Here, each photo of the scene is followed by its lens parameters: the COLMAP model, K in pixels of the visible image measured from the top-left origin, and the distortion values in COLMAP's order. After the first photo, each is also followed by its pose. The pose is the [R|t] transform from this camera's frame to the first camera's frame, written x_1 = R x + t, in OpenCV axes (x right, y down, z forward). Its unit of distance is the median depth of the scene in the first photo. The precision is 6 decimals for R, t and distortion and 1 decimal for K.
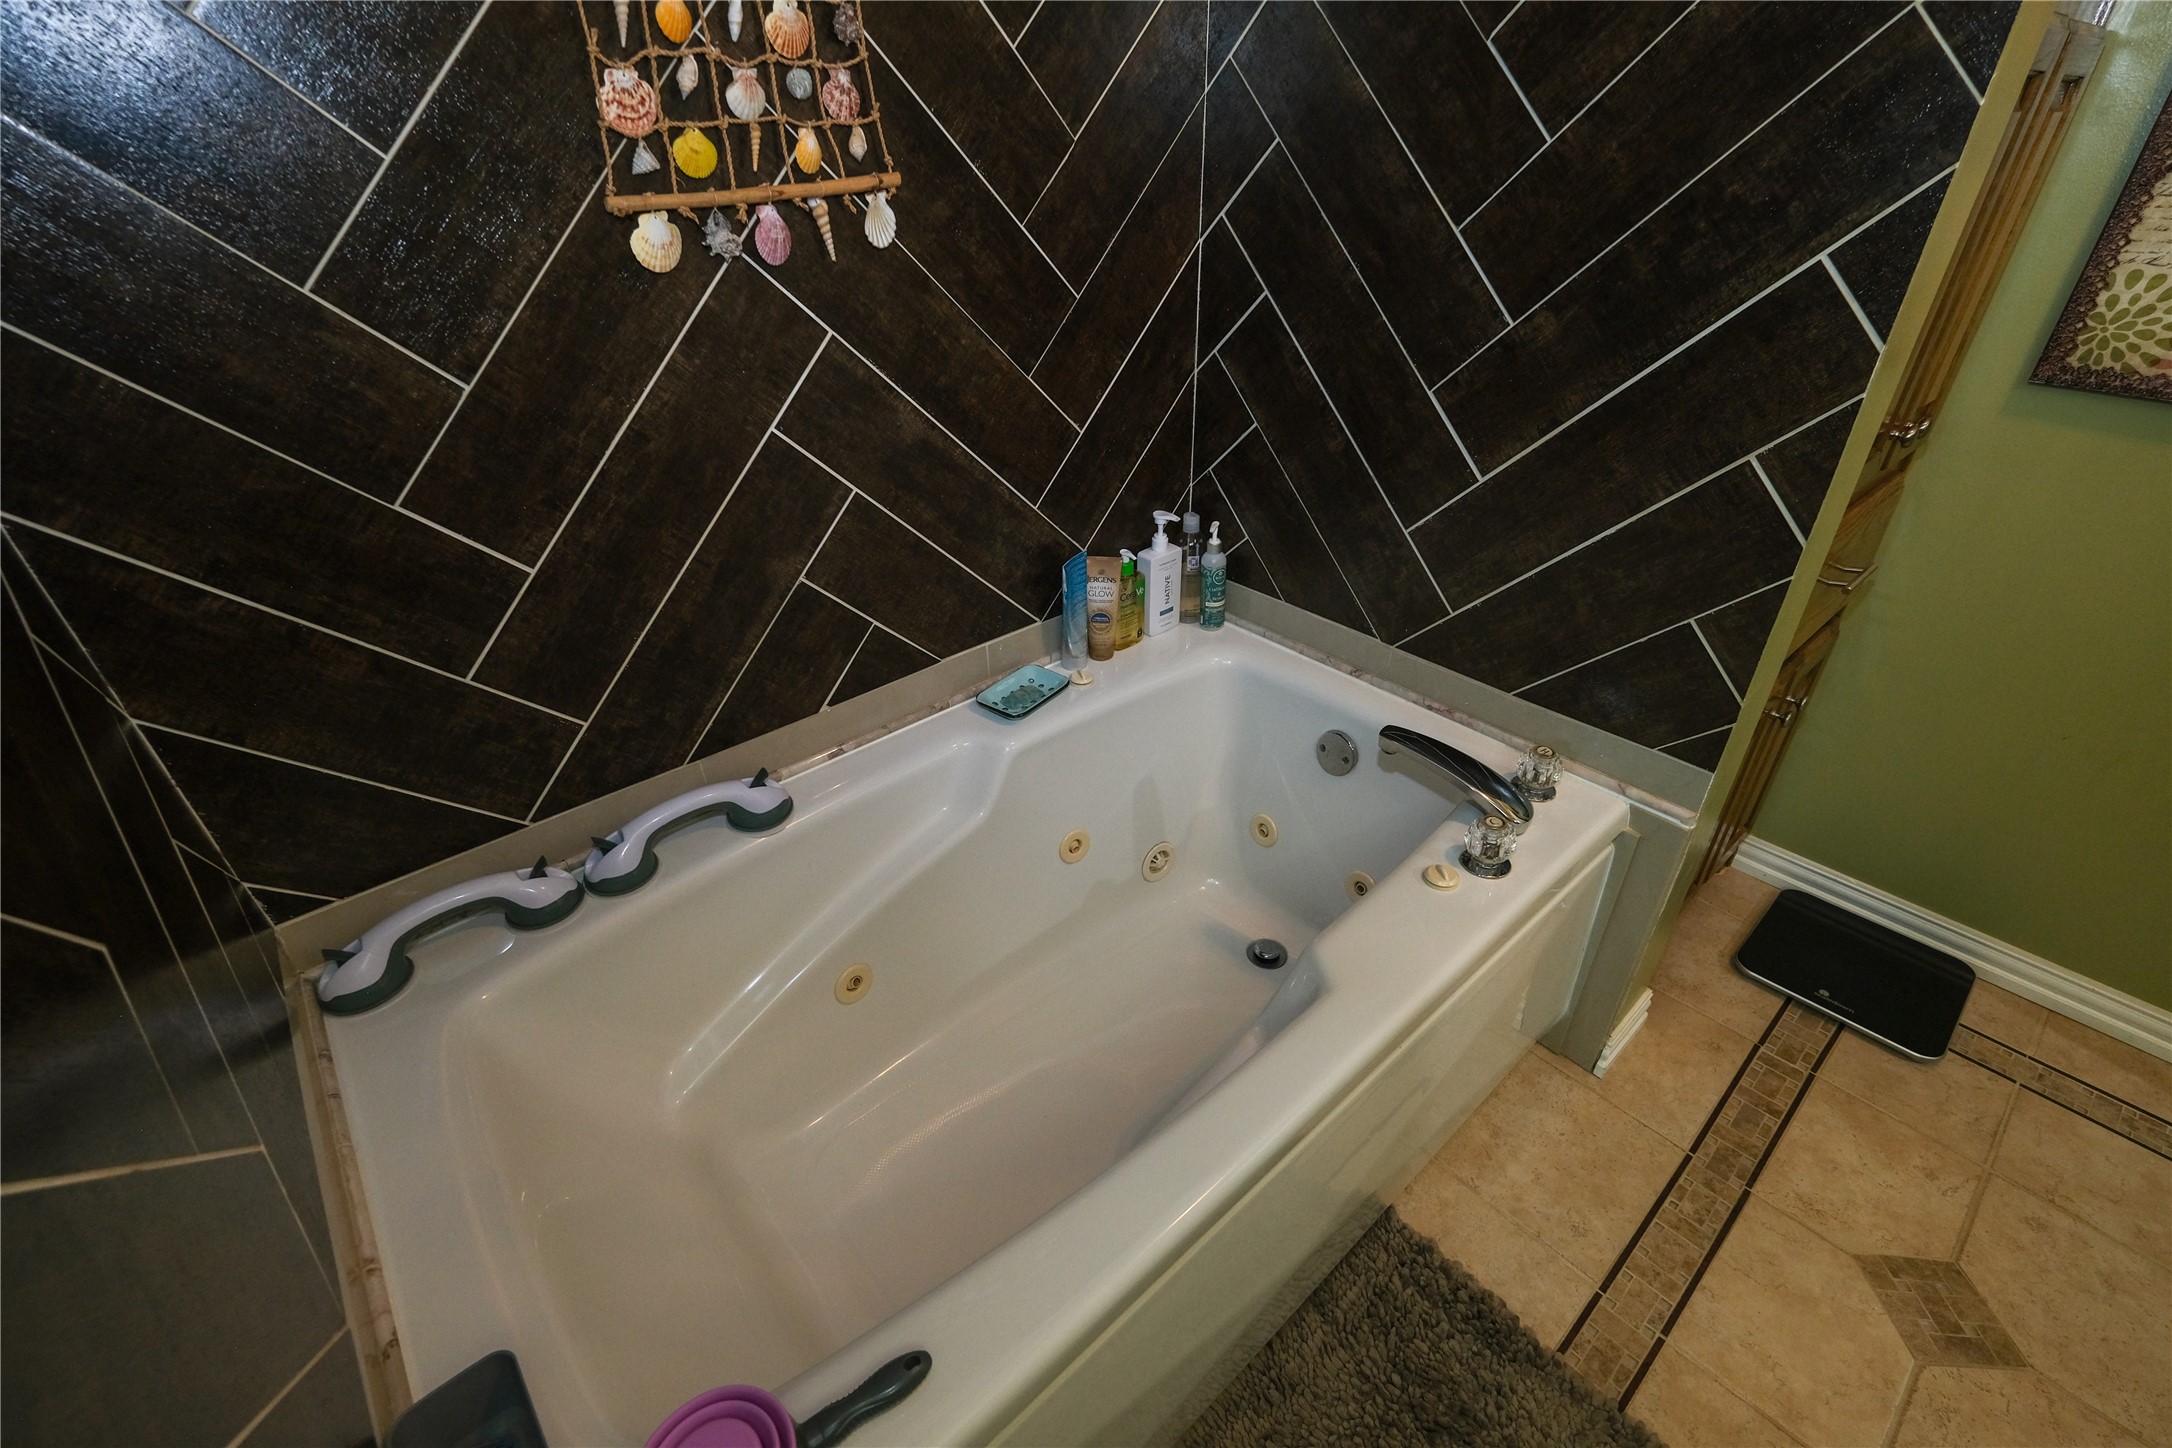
lens RADIAL K [[947.7, 0, 1091.1], [0, 947.7, 719.9], [0, 0, 1]] dist [-0.001097, 0.000314]
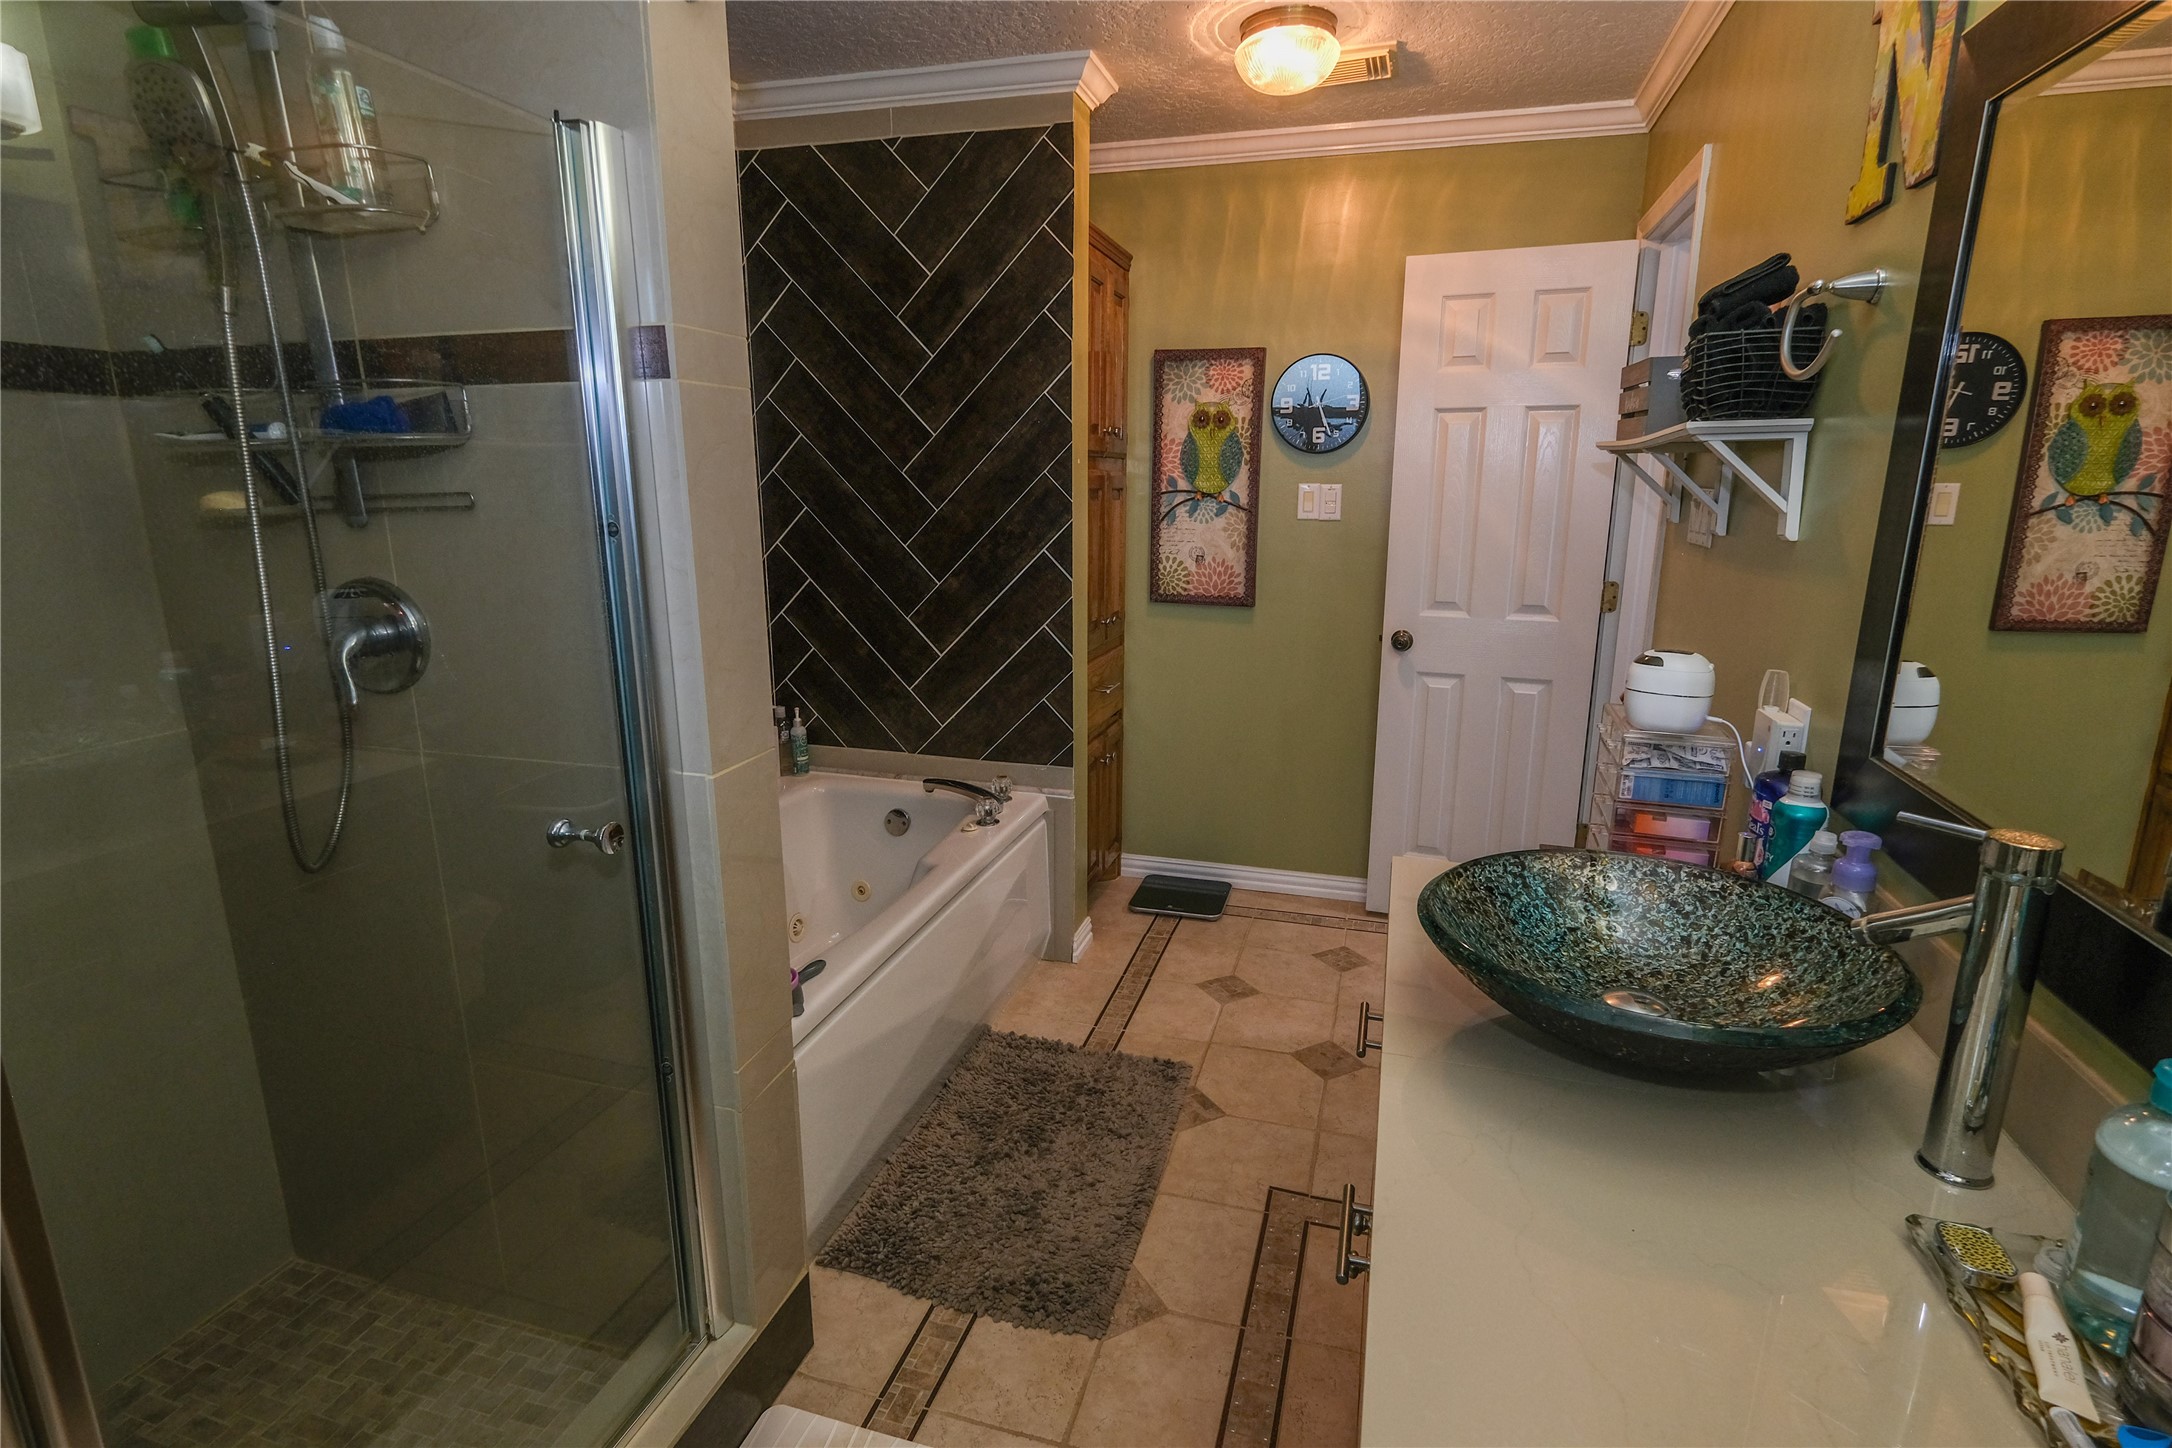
lens RADIAL K [[1082.7, 0, 1070.0], [0, 1082.7, 716.5], [0, 0, 1]] dist [-0.000498, 0.000192]
pose [[0.854358, -0.098300, 0.510303, -0.524728], [0.264164, 0.927770, -0.263552, 0.528313], [-0.447537, 0.359971, 0.818615, -0.933457]]
